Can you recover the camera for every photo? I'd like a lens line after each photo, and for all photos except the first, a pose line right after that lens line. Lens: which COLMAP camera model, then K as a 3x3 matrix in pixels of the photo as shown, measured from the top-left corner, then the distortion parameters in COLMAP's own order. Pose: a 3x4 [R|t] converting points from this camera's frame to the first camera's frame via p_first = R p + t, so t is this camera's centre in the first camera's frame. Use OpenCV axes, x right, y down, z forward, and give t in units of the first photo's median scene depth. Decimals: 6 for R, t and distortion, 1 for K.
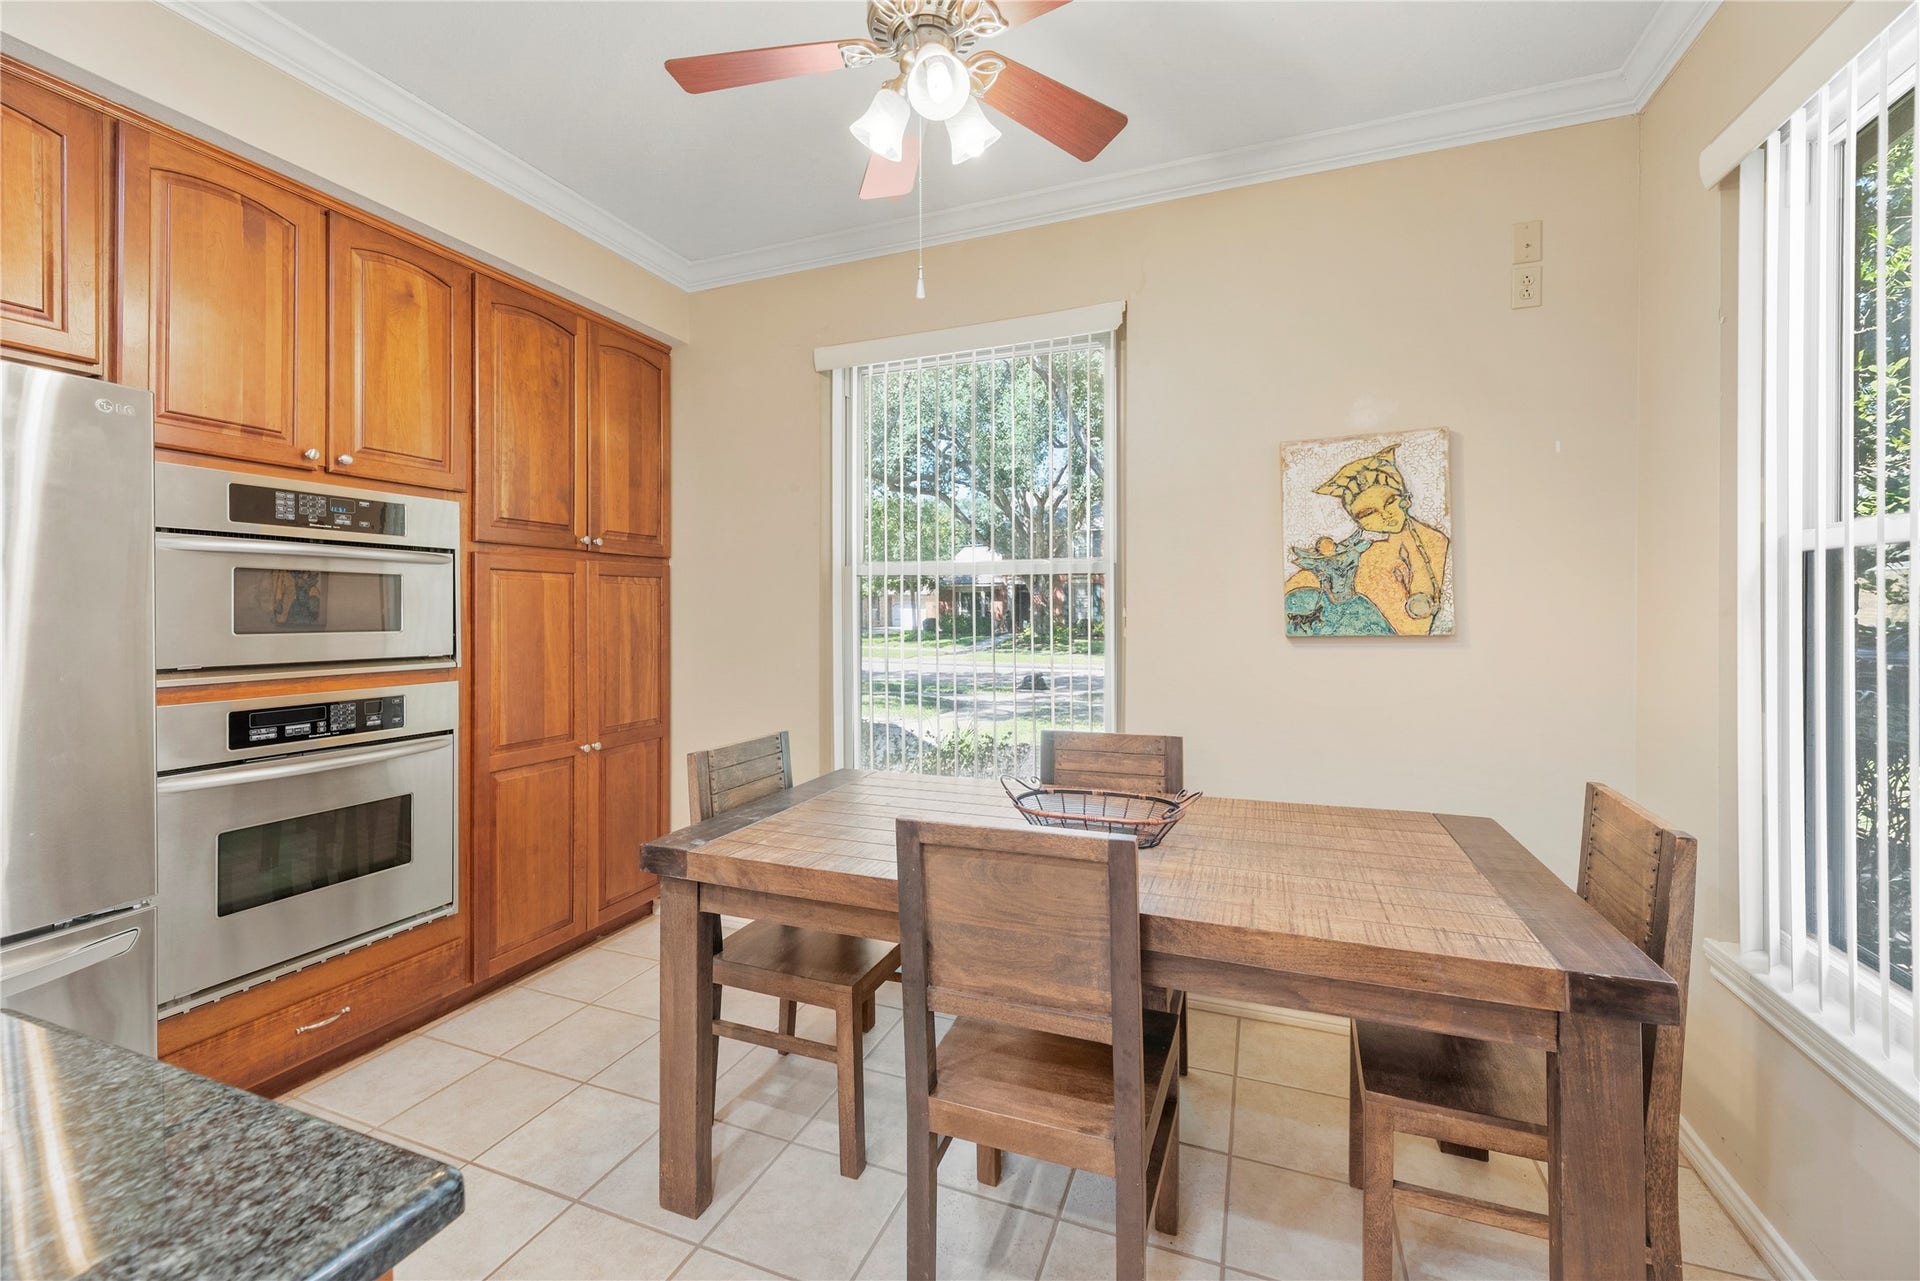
lens RADIAL K [[778.9, 0, 959.7], [0, 778.9, 627.9], [0, 0, 1]] dist [0.001535, 0.000026]
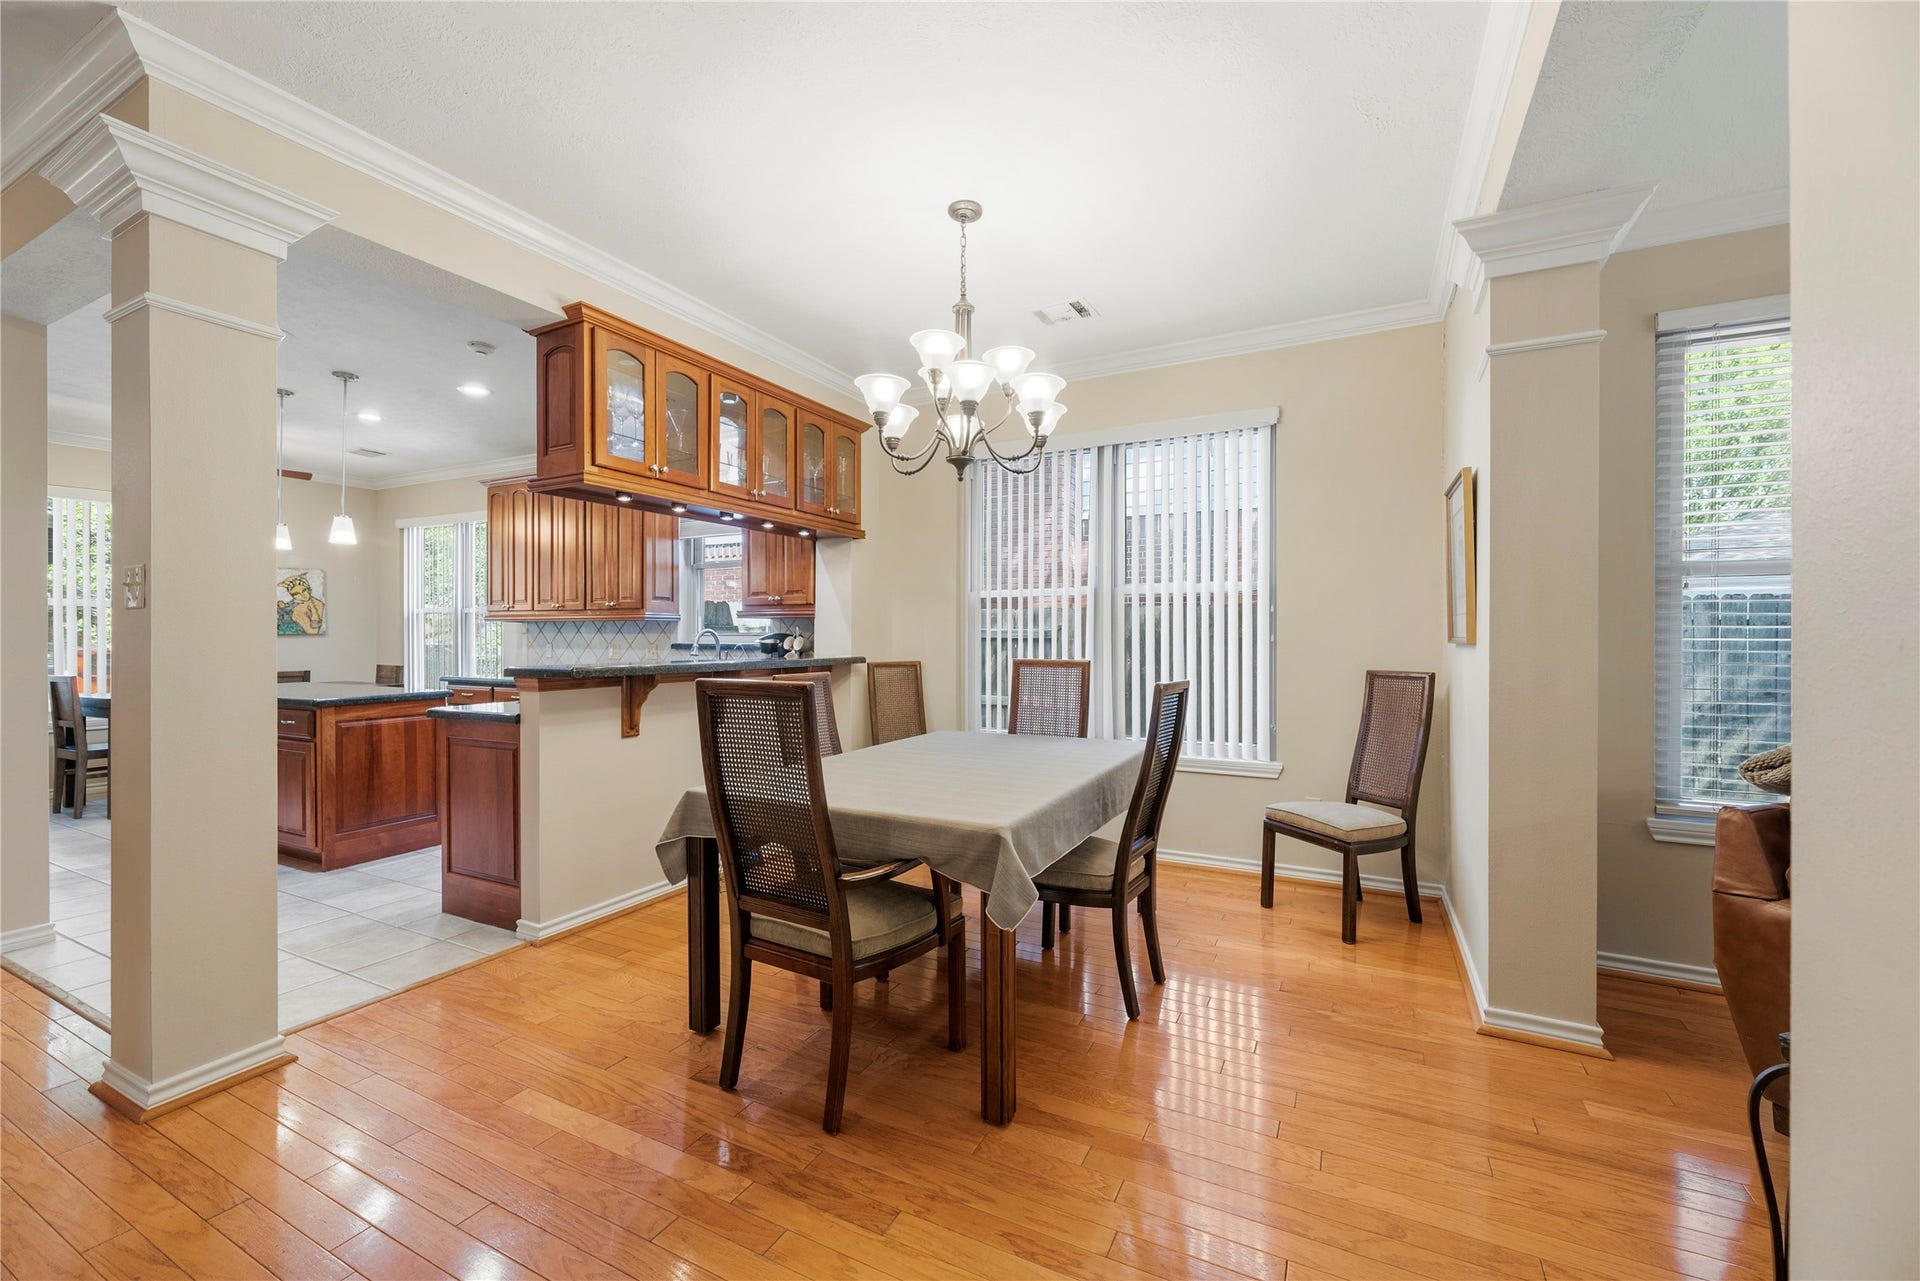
lens RADIAL K [[778.9, 0, 957.8], [0, 778.9, 636.2], [0, 0, 1]] dist [0.001535, 0.000026]
pose [[0.100255, -0.003327, 0.994956, -2.272031], [0.002653, 0.999992, 0.003077, 0.015392], [-0.994958, 0.002331, 0.100263, -1.894402]]
